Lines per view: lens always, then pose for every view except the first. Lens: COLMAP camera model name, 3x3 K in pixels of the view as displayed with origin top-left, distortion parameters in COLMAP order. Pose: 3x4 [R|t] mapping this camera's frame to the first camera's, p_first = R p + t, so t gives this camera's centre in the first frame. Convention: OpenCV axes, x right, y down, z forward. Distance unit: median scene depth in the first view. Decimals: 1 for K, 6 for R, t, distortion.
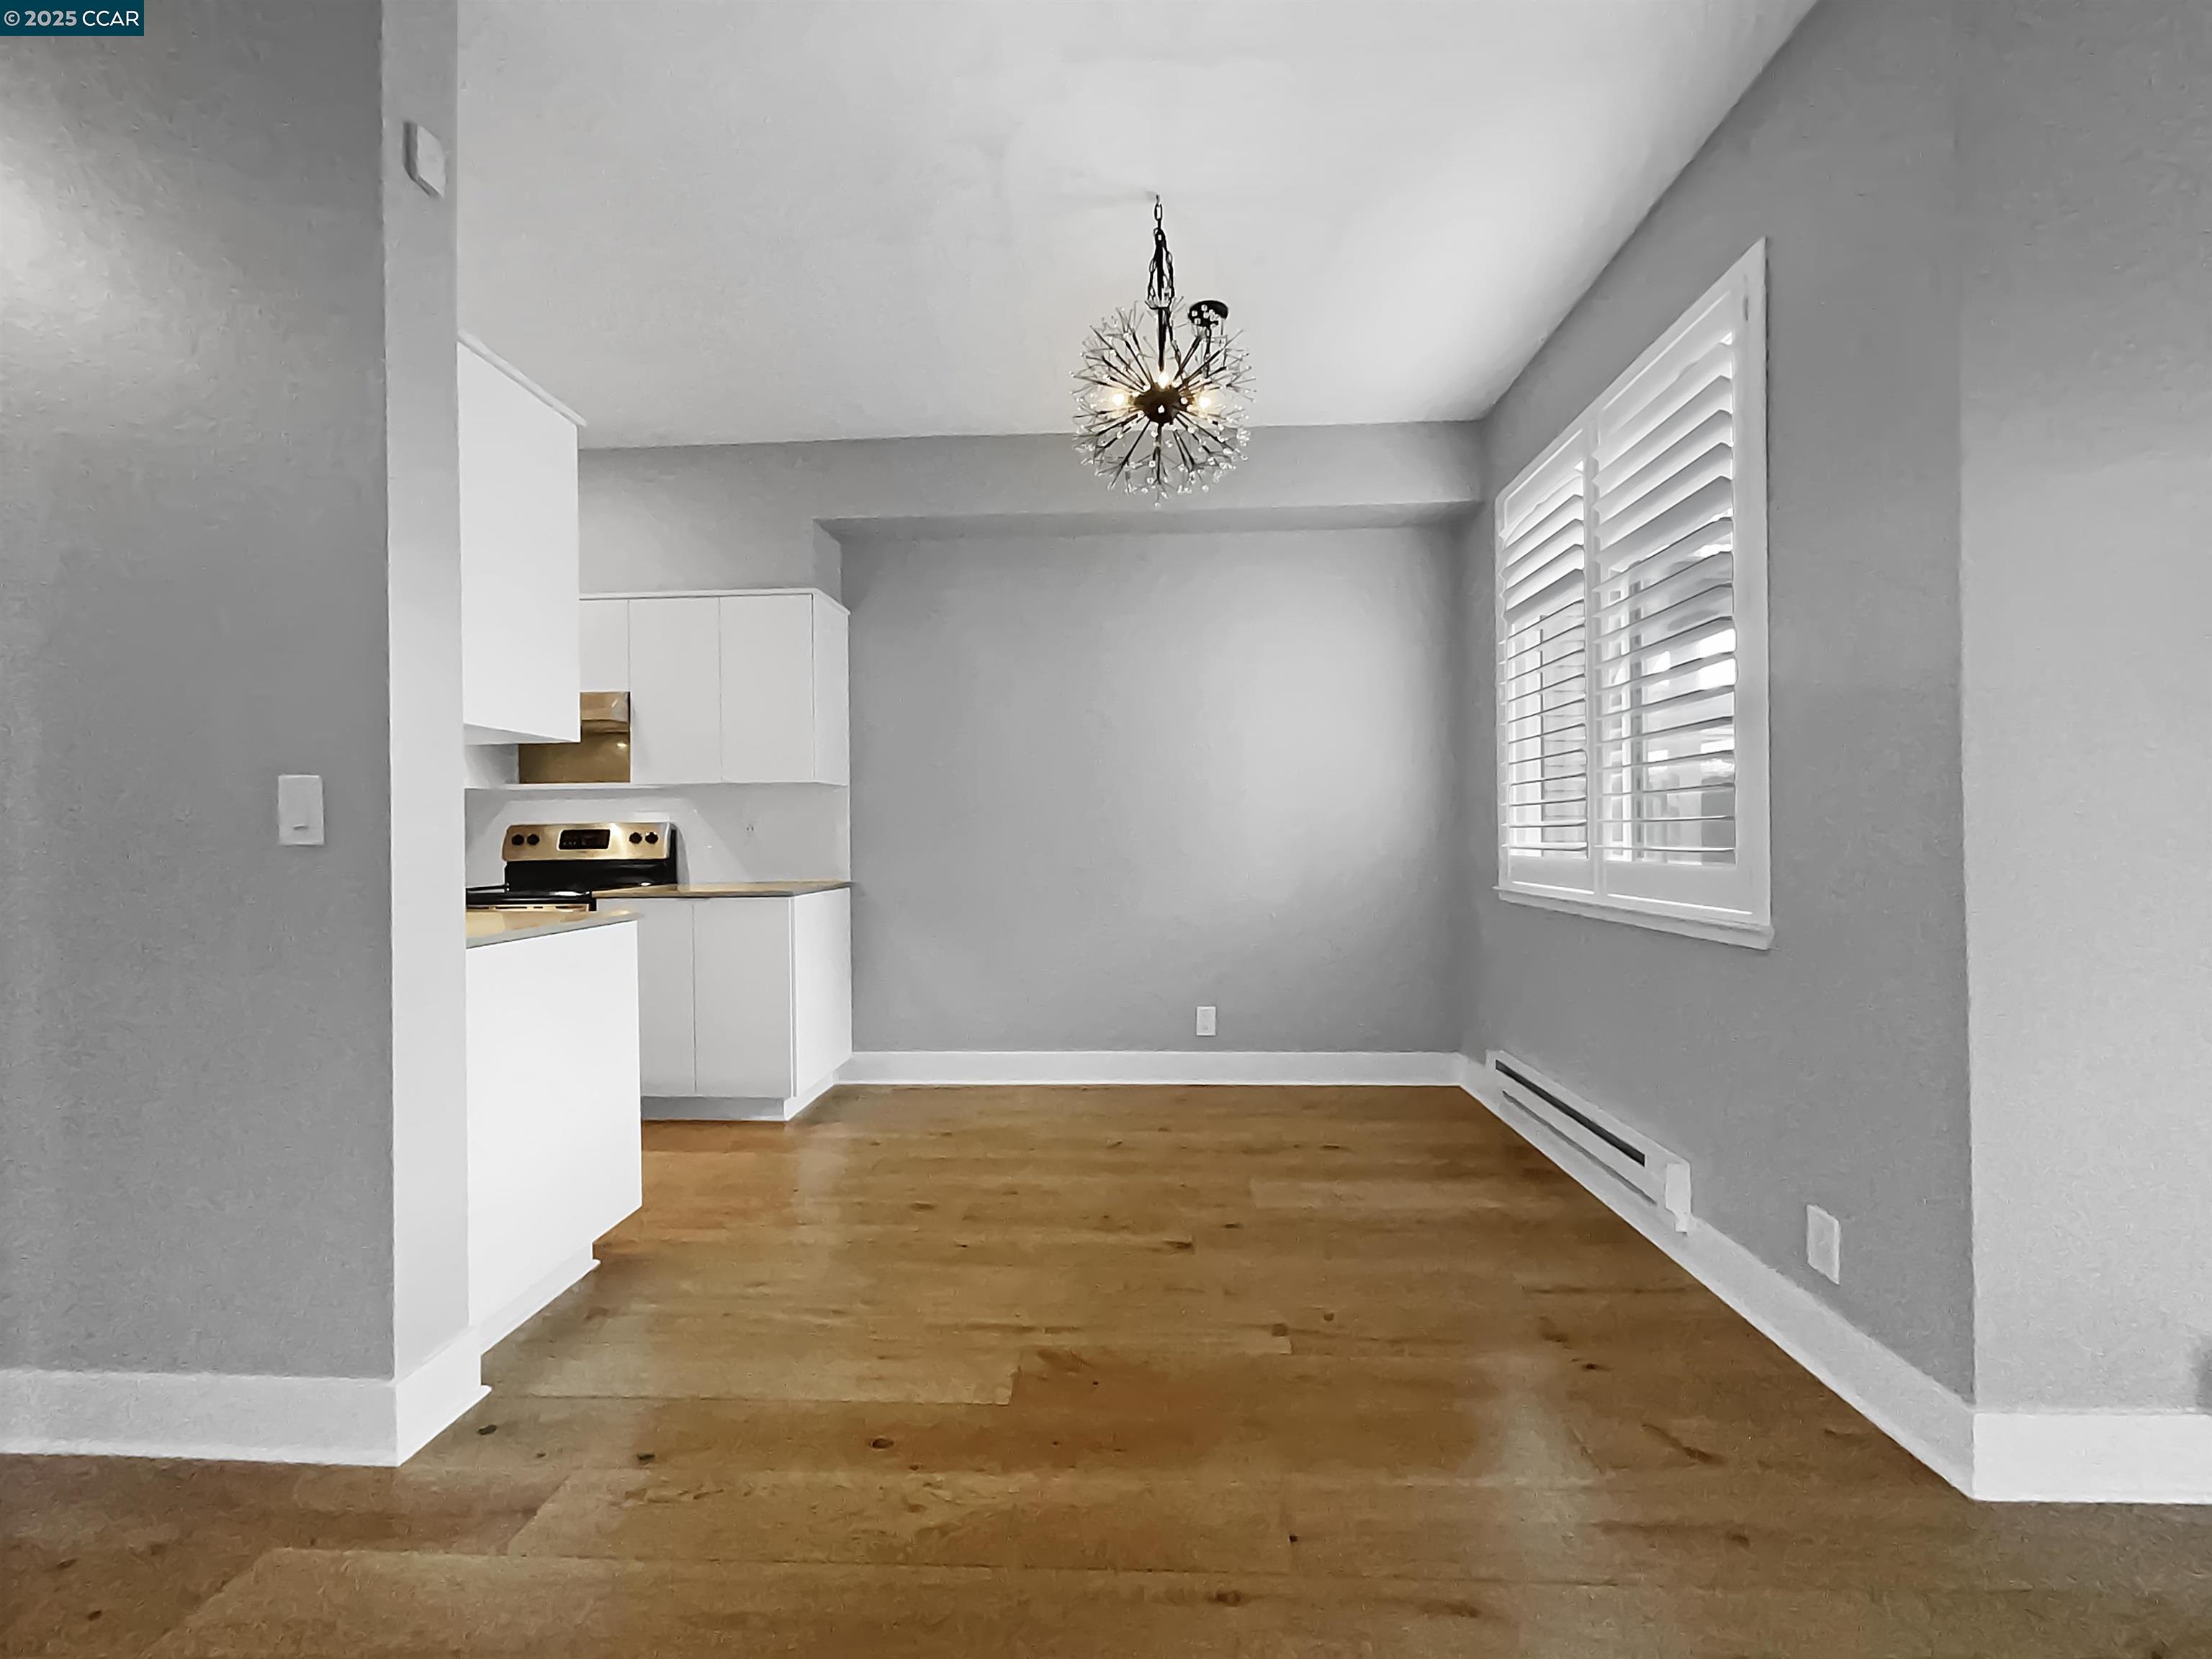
lens RADIAL K [[905.9, 0, 1108.1], [0, 905.9, 839.8], [0, 0, 1]] dist [-0.011468, -0.000044]
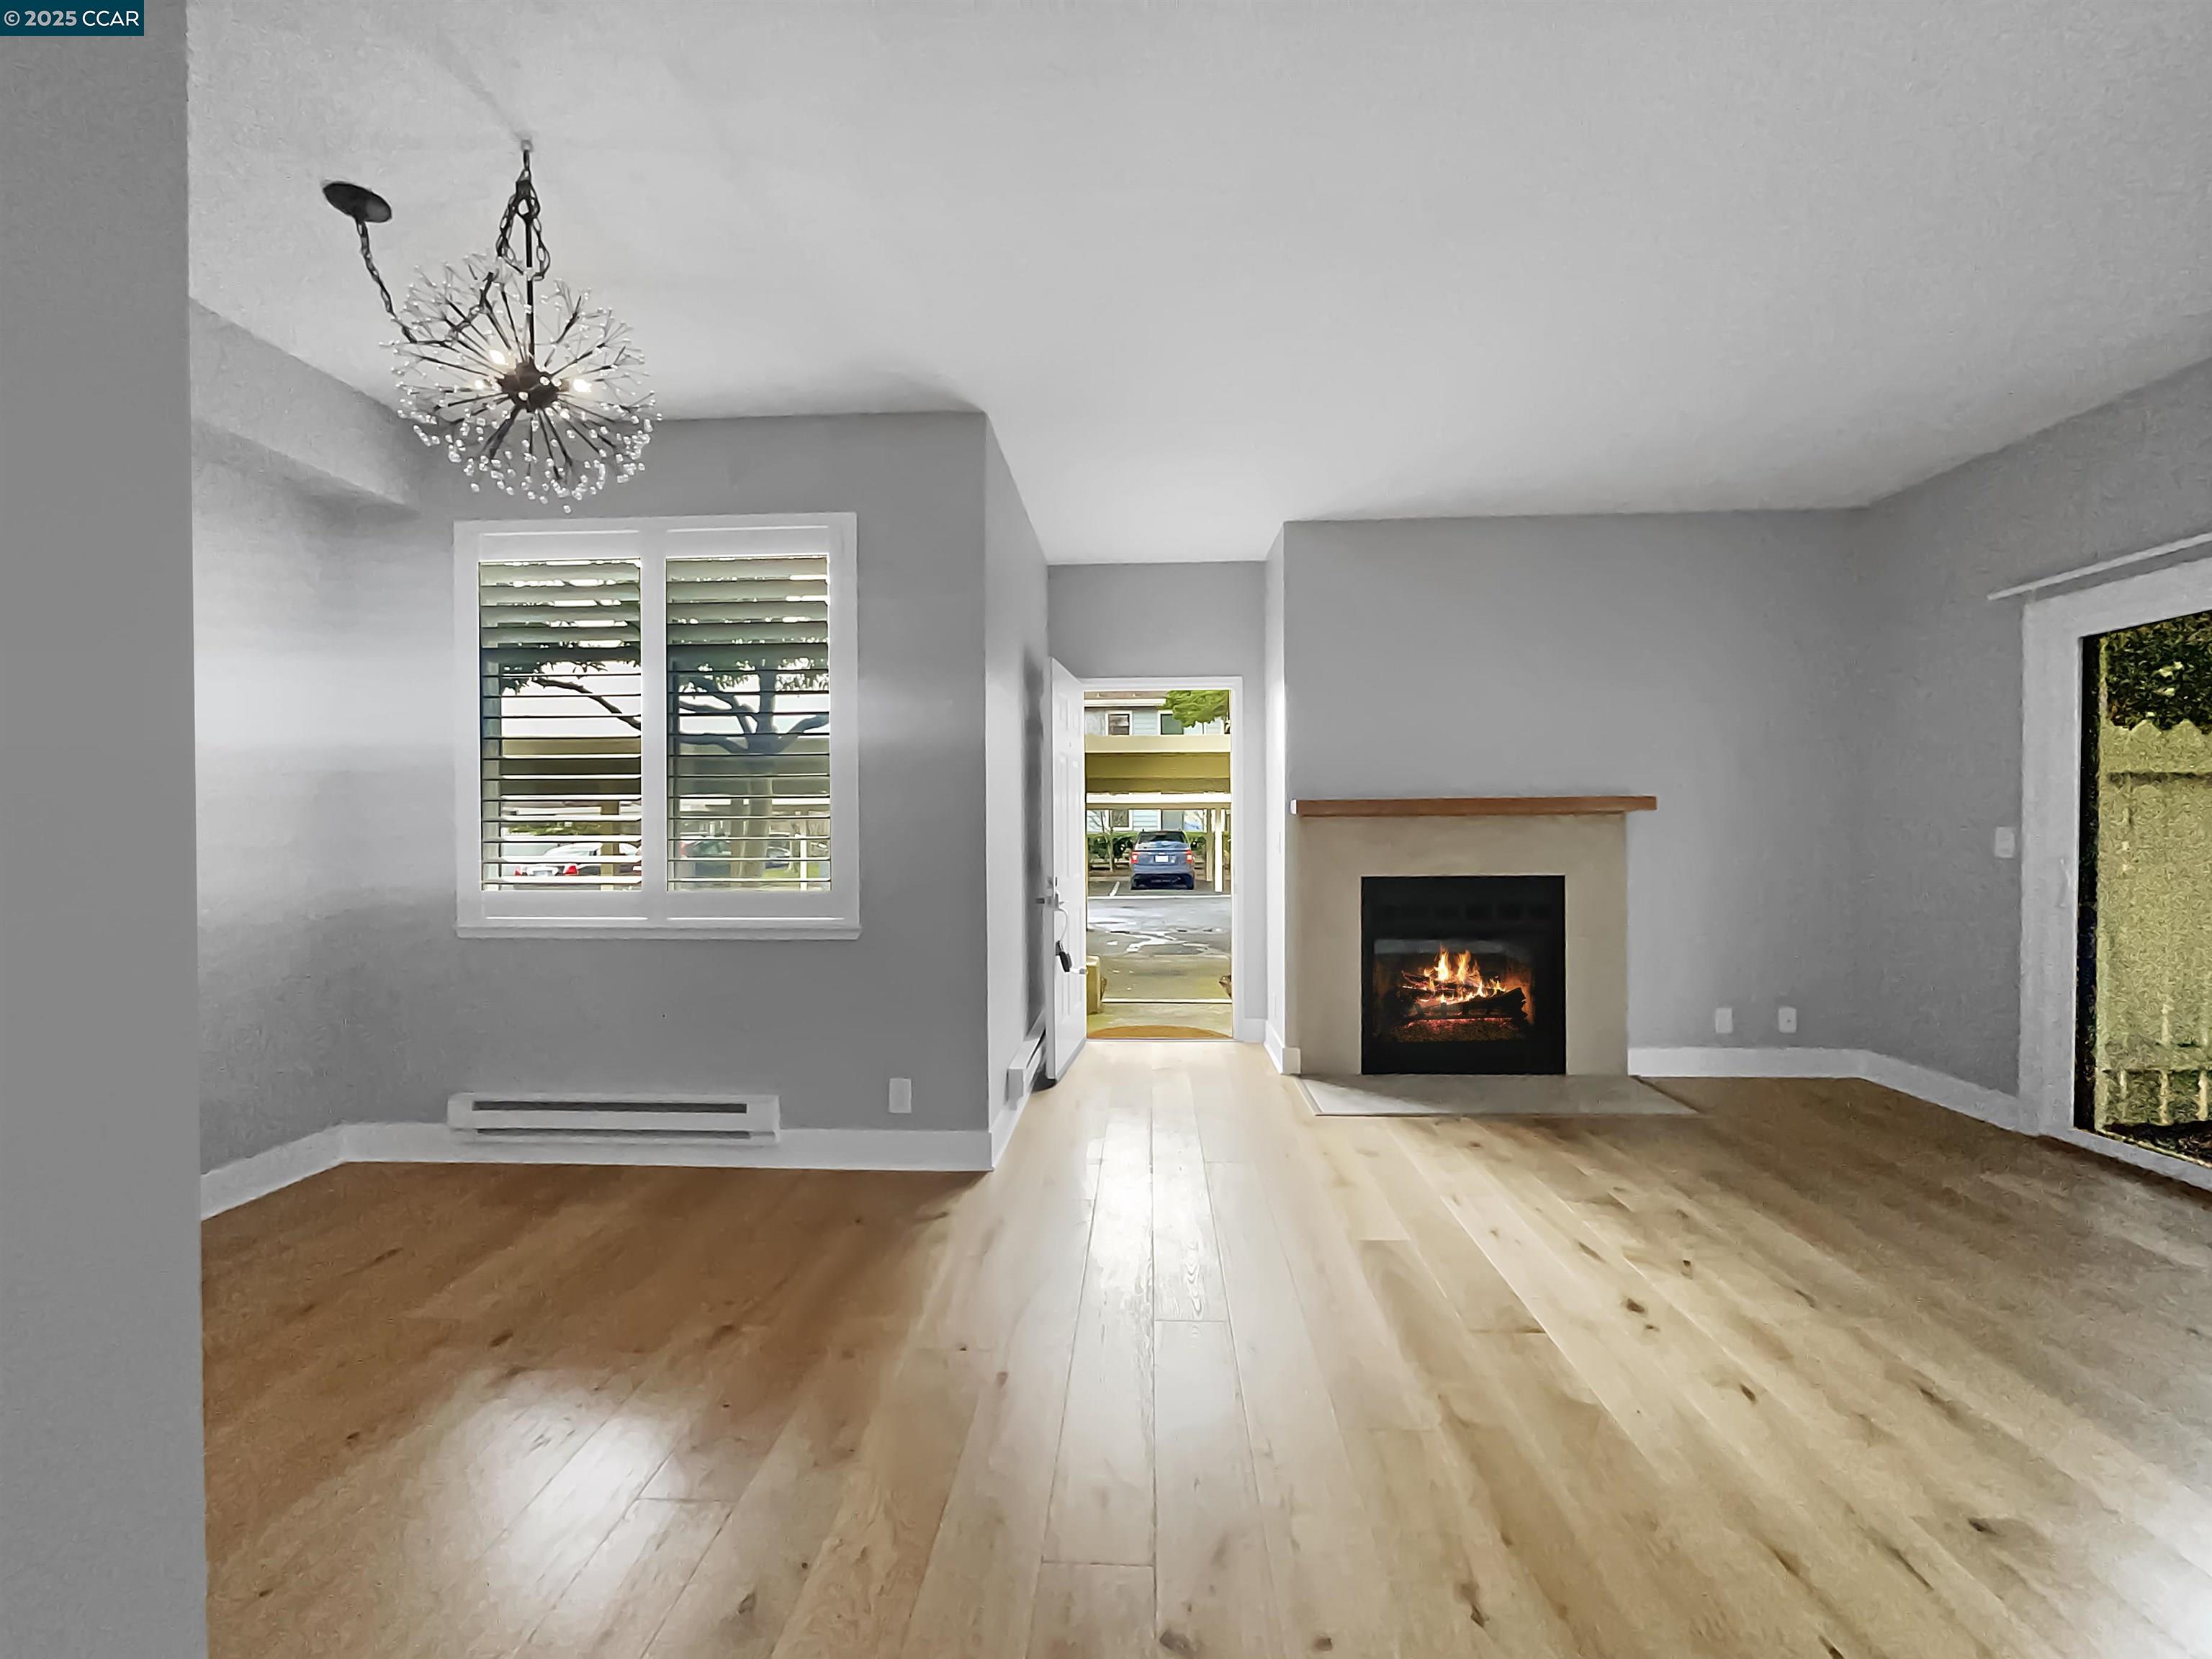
lens RADIAL K [[896.1, 0, 1114.6], [0, 896.1, 833.7], [0, 0, 1]] dist [0.000670, 0.000555]
pose [[0.003412, 0.005596, 0.999979, -0.492757], [0.007408, 0.999957, -0.005621, -0.032403], [-0.999967, 0.007427, 0.003370, 0.276132]]
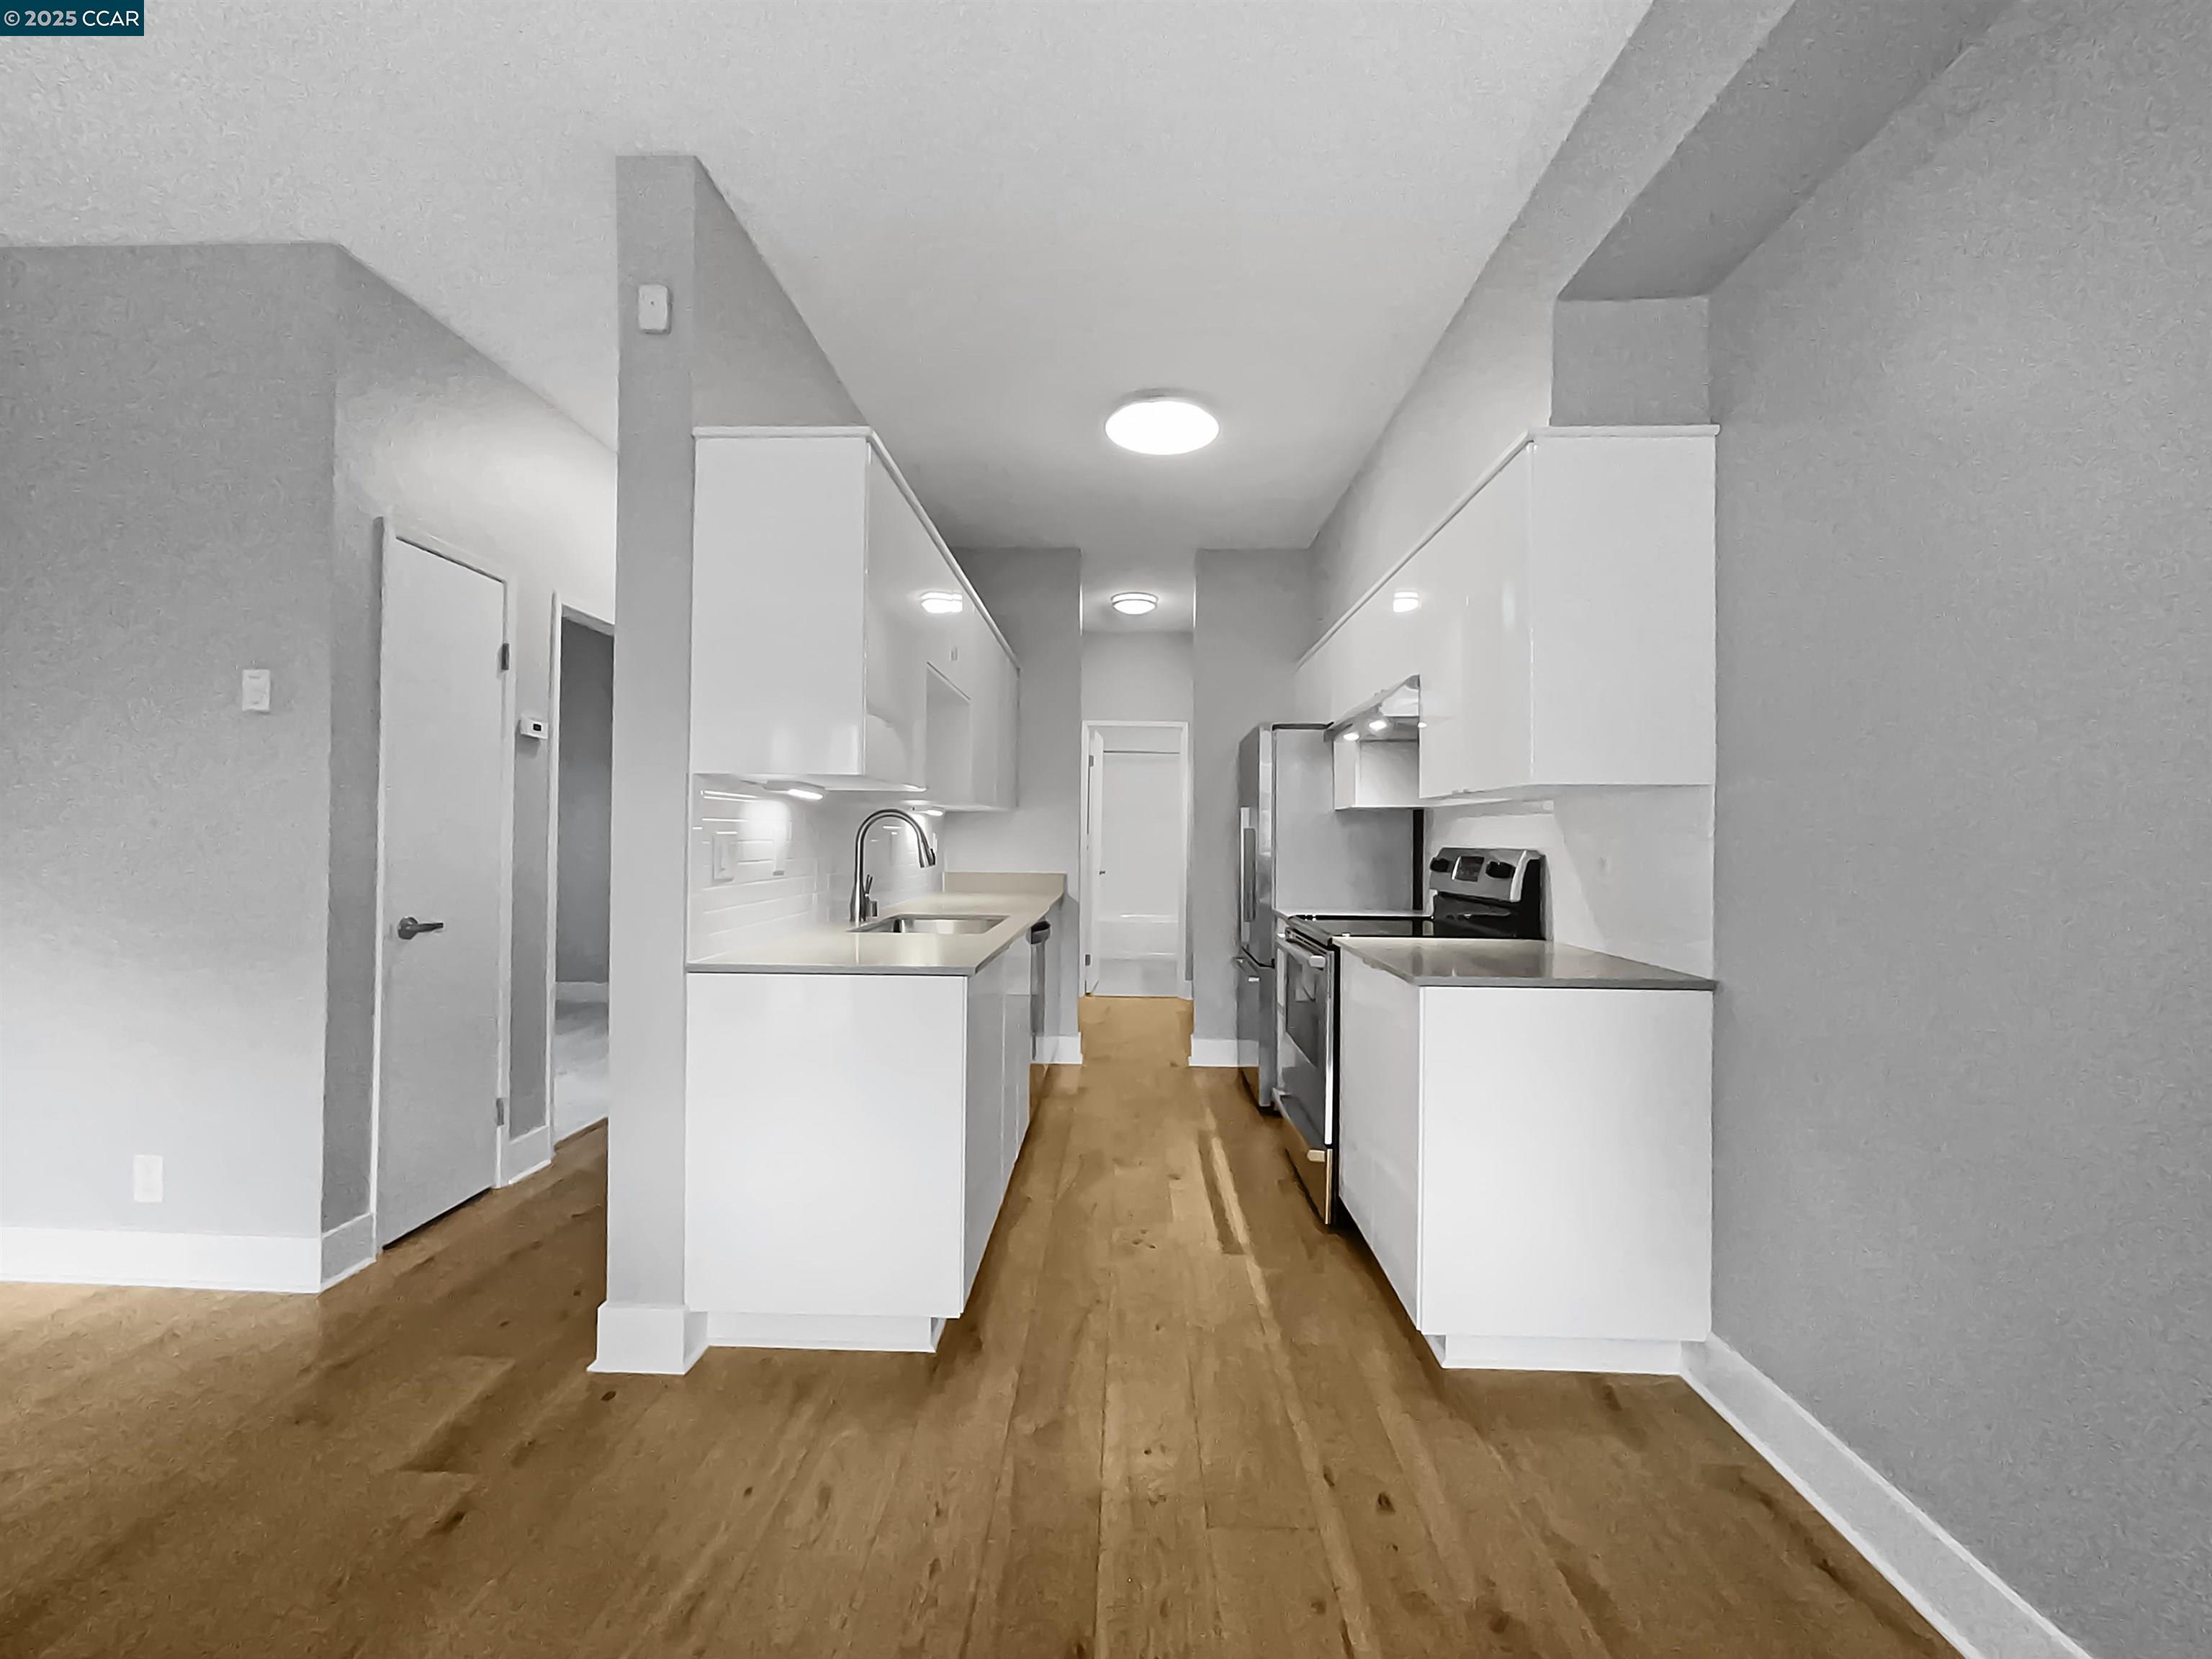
lens RADIAL K [[896.1, 0, 1114.6], [0, 896.1, 833.7], [0, 0, 1]] dist [0.000670, 0.000555]
pose [[0.023614, 0.004231, -0.999712, 0.206874], [-0.016309, 0.999860, 0.003847, -0.031894], [0.999588, 0.016213, 0.023679, 0.723589]]
